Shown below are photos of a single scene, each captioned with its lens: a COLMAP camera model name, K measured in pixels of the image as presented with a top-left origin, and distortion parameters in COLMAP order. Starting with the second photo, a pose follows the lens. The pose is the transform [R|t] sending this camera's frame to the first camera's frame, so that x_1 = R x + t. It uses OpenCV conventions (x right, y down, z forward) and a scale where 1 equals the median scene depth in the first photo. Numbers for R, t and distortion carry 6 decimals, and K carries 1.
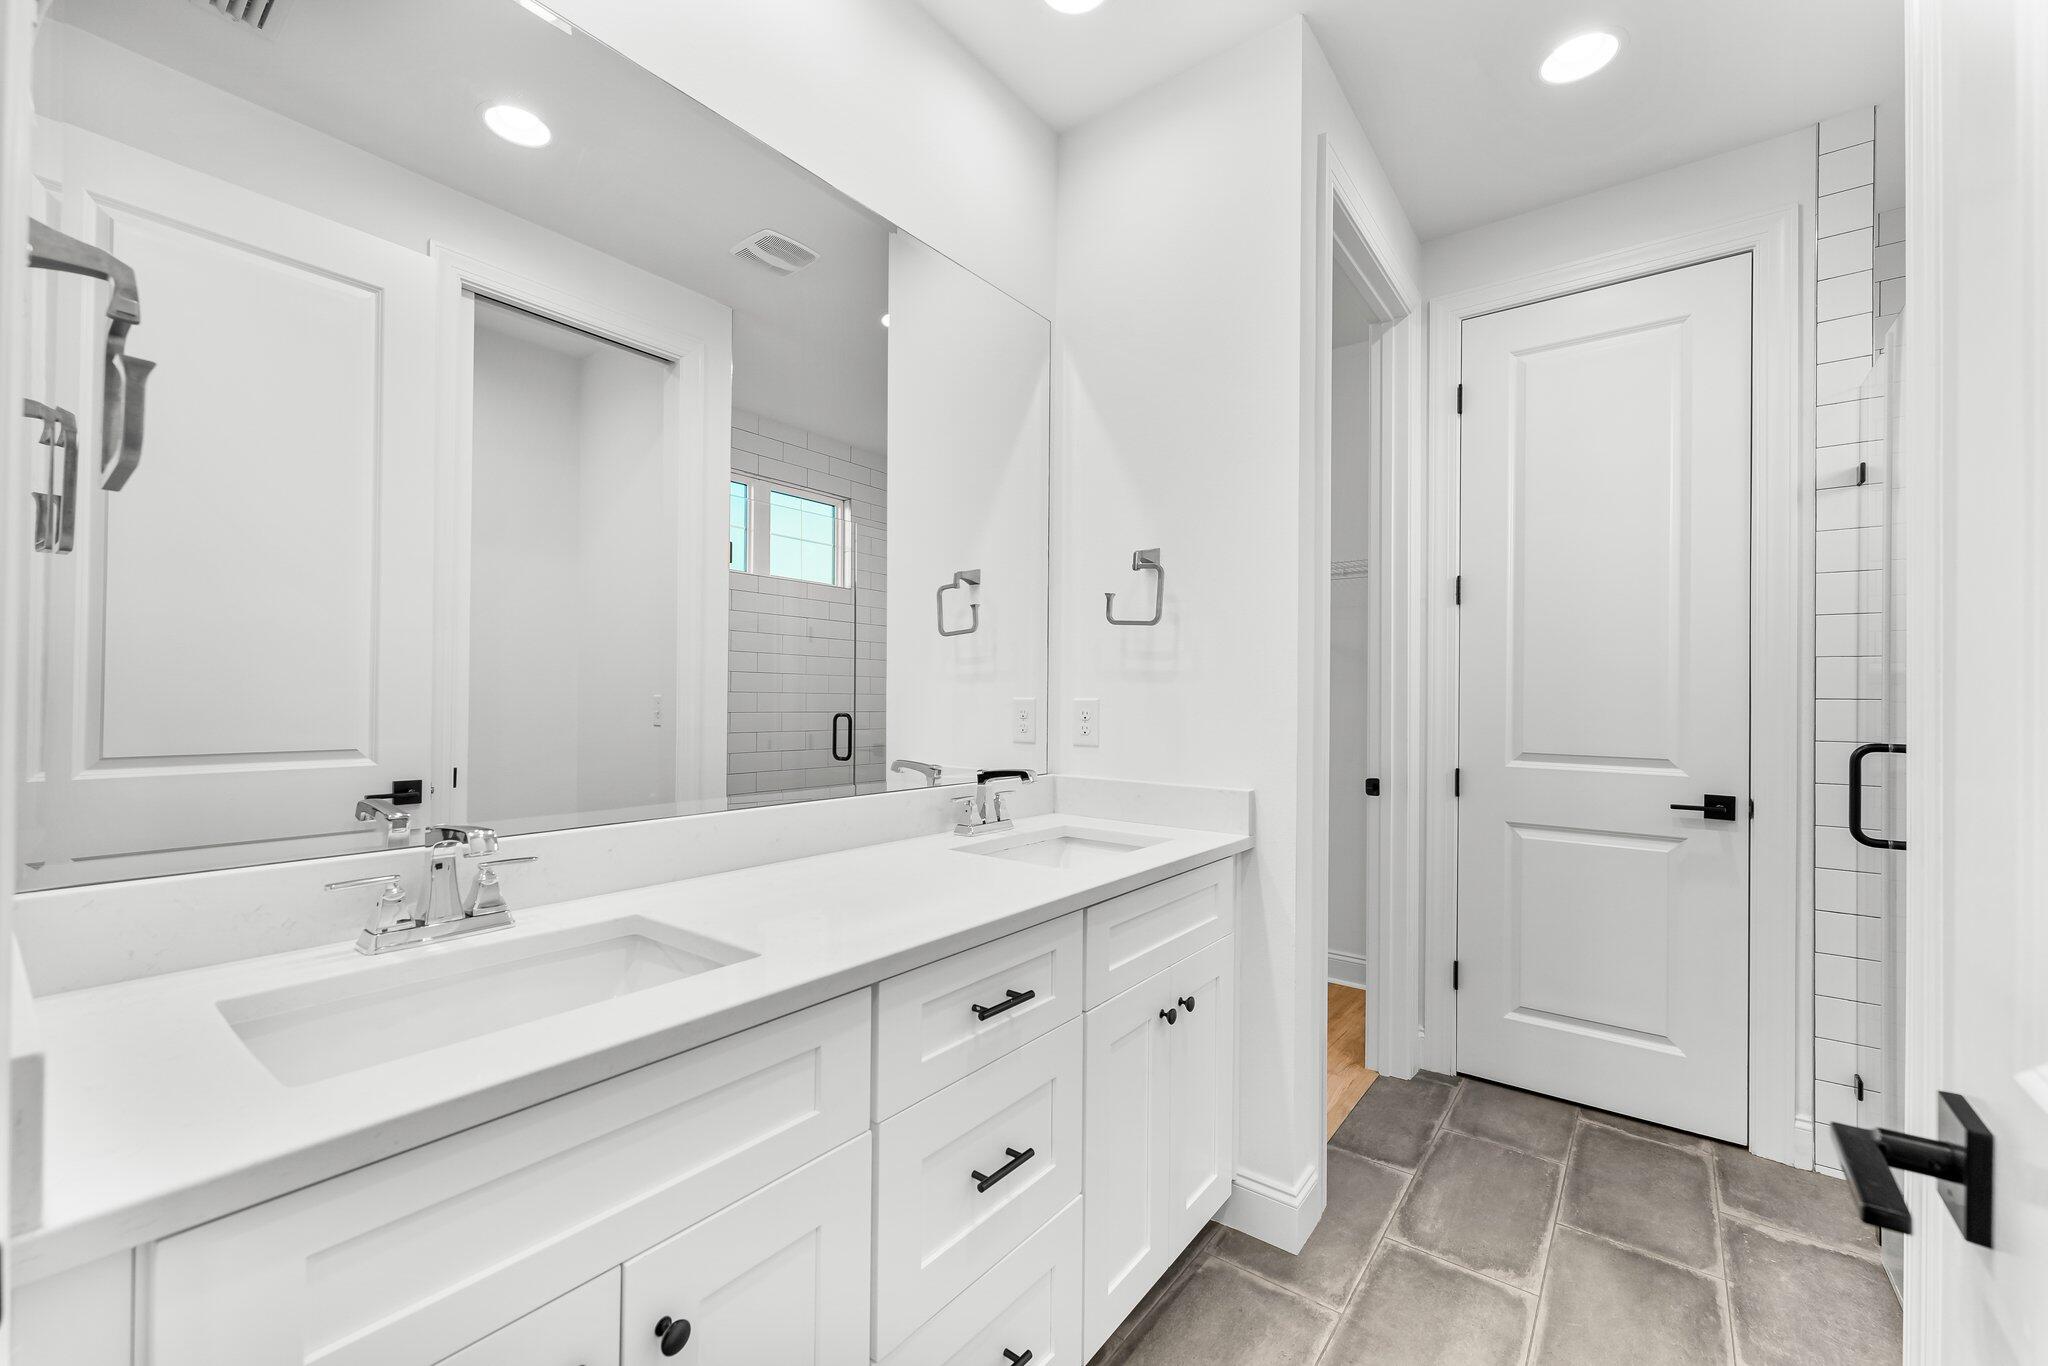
lens RADIAL K [[819.6, 0, 1024.0], [0, 819.6, 683.0], [0, 0, 1]] dist [0.000223, 0.000065]
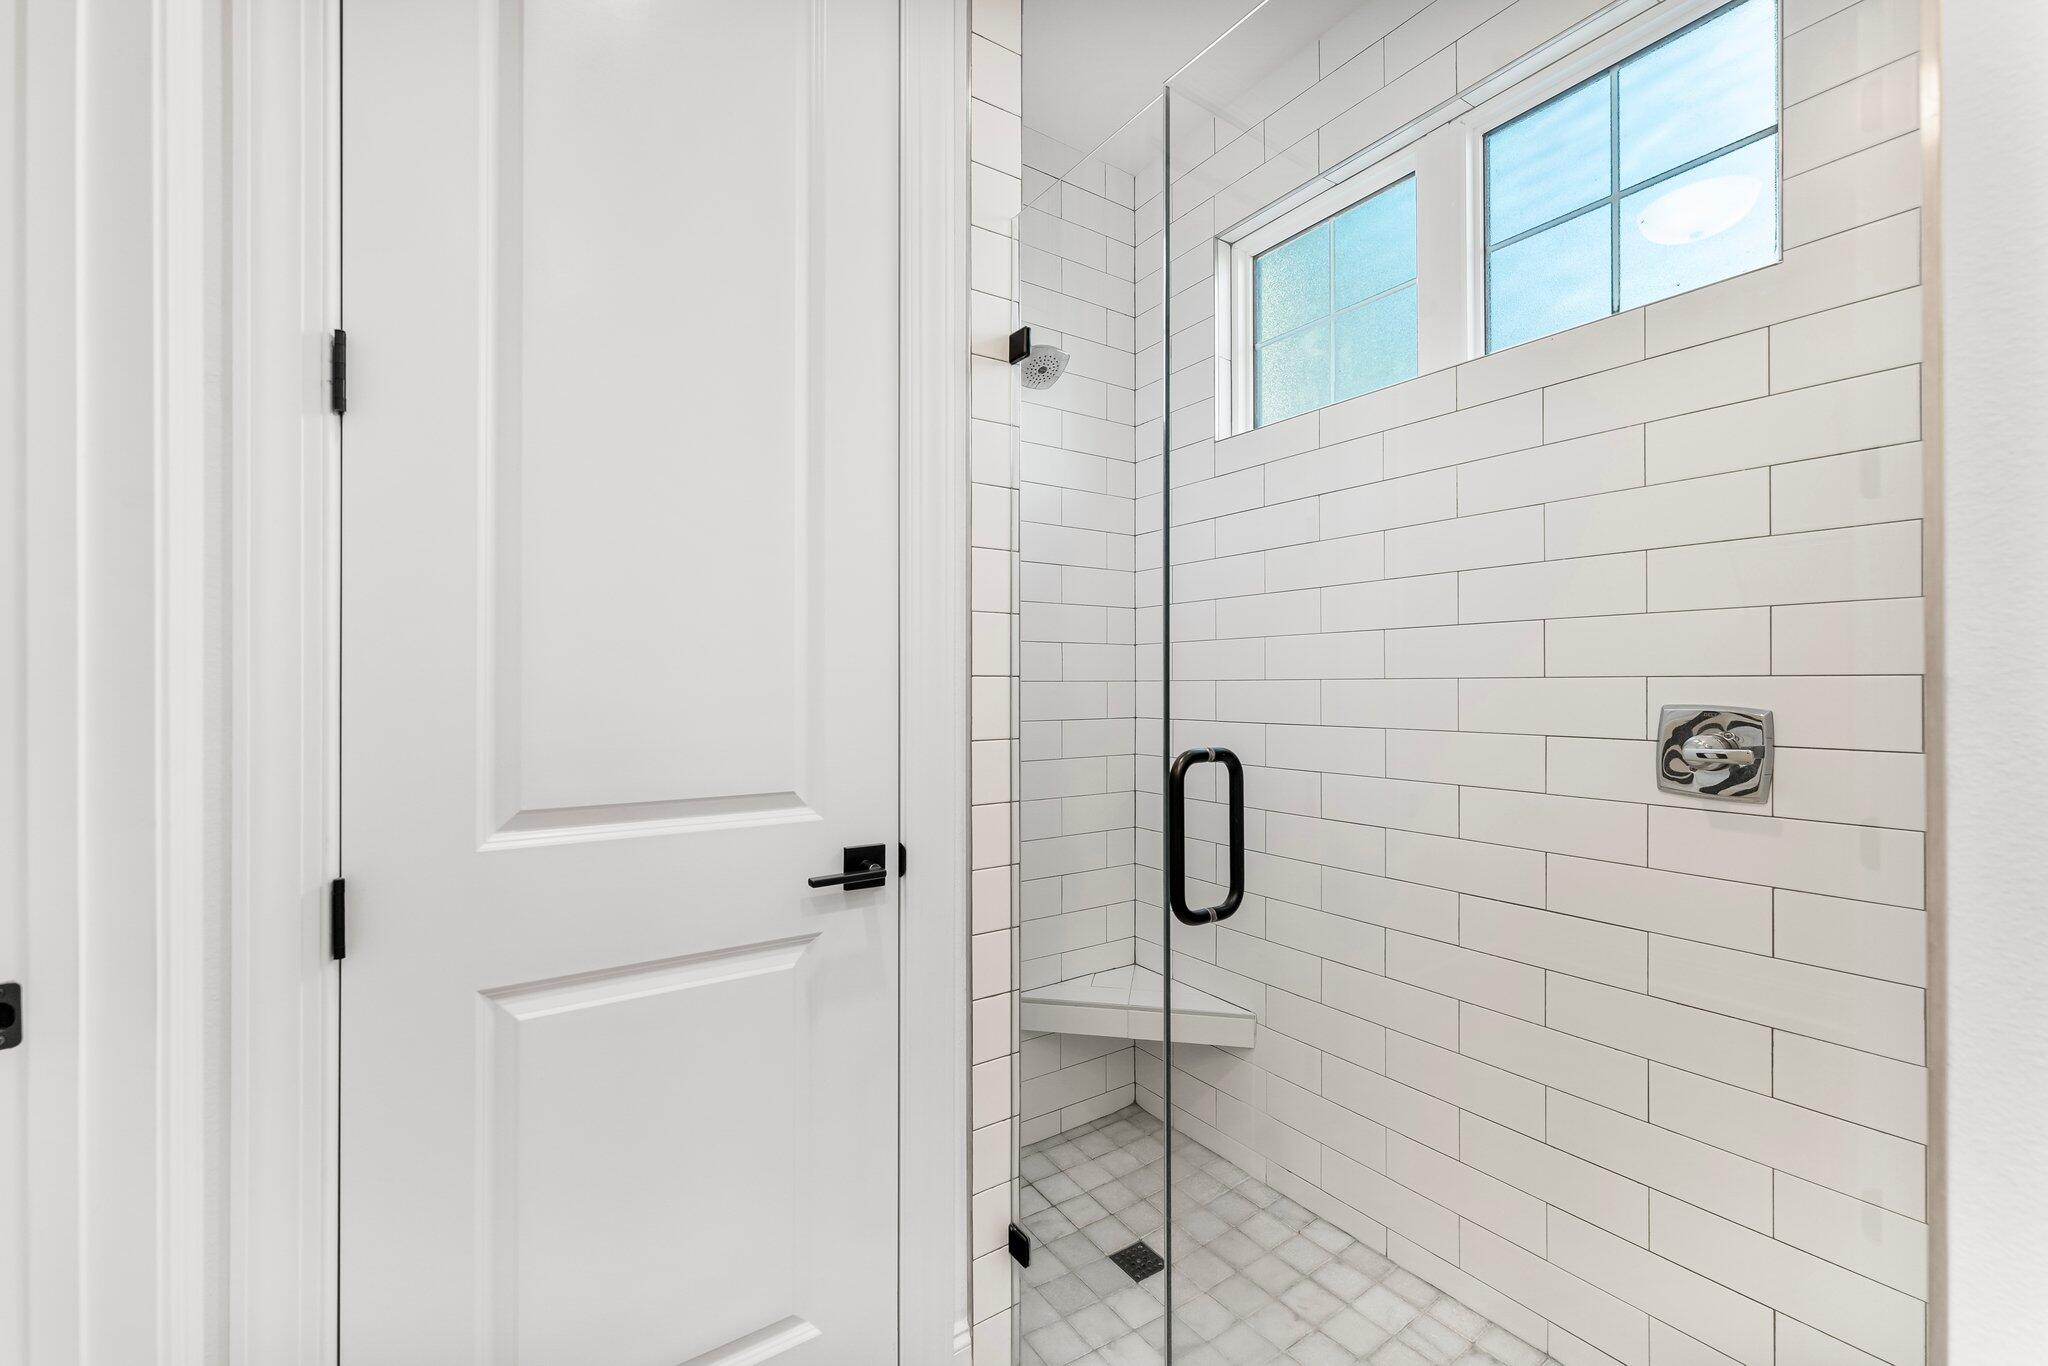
lens RADIAL K [[843.5, 0, 1024.0], [0, 843.5, 683.0], [0, 0, 1]] dist [-0.000811, -0.000059]
pose [[0.317330, -0.009539, 0.948267, 0.323341], [-0.013431, 0.999804, 0.014552, 0.013232], [-0.948220, -0.017354, 0.317140, 0.701583]]
